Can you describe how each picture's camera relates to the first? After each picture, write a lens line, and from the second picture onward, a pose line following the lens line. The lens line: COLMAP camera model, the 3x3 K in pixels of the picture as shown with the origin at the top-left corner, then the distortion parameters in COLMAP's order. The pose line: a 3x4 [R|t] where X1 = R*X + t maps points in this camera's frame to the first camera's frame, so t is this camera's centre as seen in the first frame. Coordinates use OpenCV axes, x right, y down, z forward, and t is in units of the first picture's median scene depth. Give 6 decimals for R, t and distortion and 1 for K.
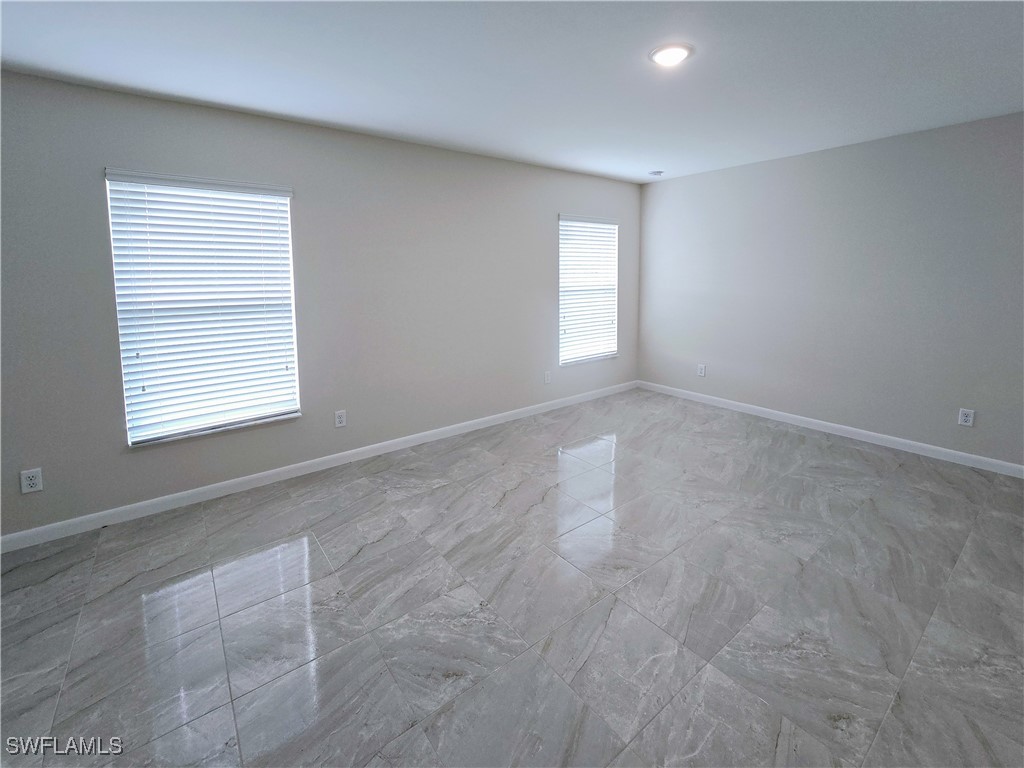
lens RADIAL K [[429.5, 0, 512.0], [0, 429.5, 384.0], [0, 0, 1]] dist [-0.000790, 0.000311]
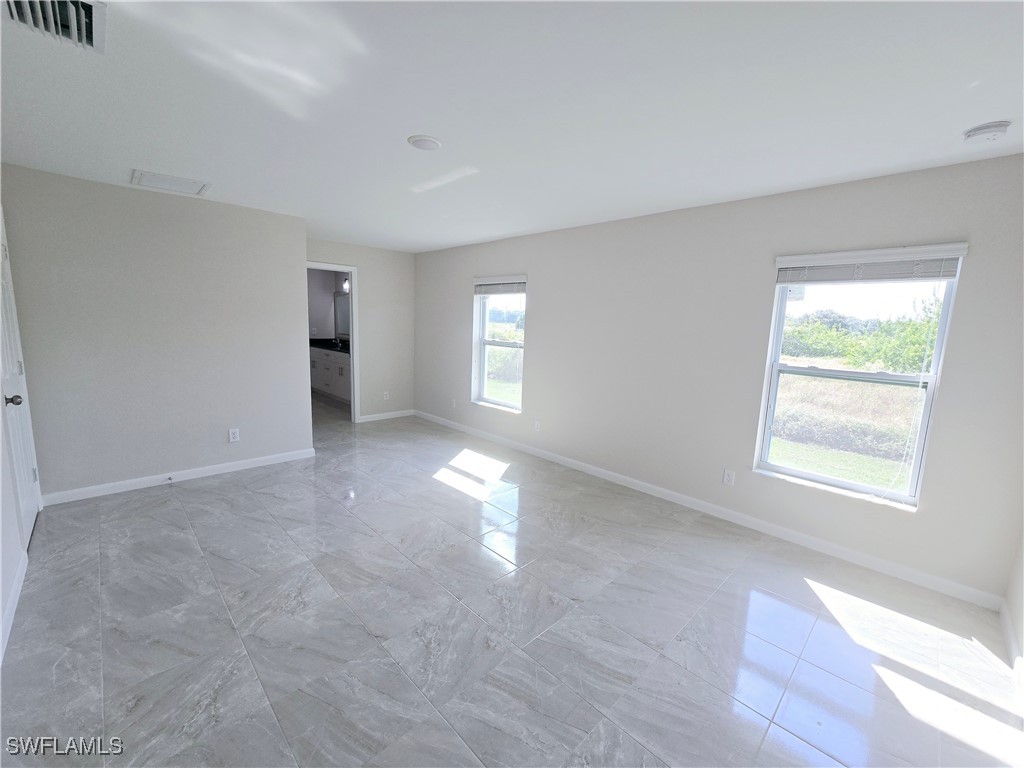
lens RADIAL K [[429.5, 0, 512.0], [0, 429.5, 384.0], [0, 0, 1]] dist [-0.000790, 0.000311]
pose [[0.109863, 0.158418, -0.981241, 1.849381], [-0.278239, 0.952649, 0.122649, -0.367227], [0.954208, 0.259545, 0.148739, 1.196694]]
